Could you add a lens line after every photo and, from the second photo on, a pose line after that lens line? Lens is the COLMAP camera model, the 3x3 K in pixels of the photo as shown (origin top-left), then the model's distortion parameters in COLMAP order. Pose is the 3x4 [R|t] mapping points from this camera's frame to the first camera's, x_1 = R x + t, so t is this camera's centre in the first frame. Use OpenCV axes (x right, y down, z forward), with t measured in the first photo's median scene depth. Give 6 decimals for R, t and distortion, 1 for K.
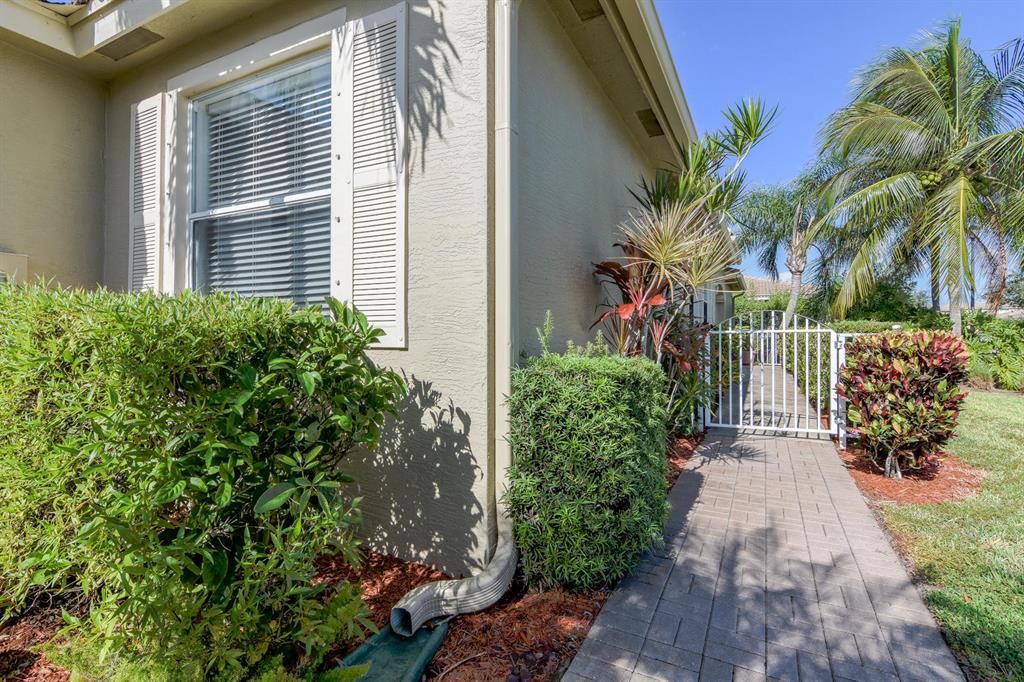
lens RADIAL K [[492.1, 0, 512.0], [0, 492.1, 341.0], [0, 0, 1]] dist [-0.000217, -0.000040]
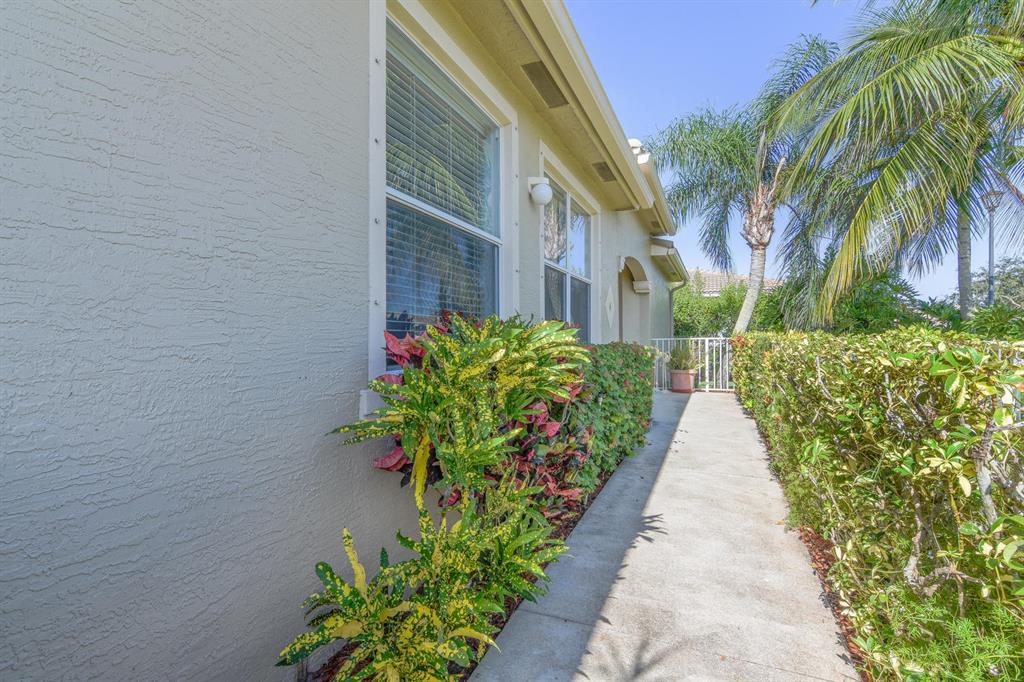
lens RADIAL K [[492.1, 0, 512.0], [0, 492.1, 341.0], [0, 0, 1]] dist [-0.000217, -0.000040]
pose [[0.996991, 0.002229, 0.077485, 0.214933], [-0.001512, 0.999955, -0.009316, -0.011183], [-0.077503, 0.009171, 0.996950, 0.397541]]
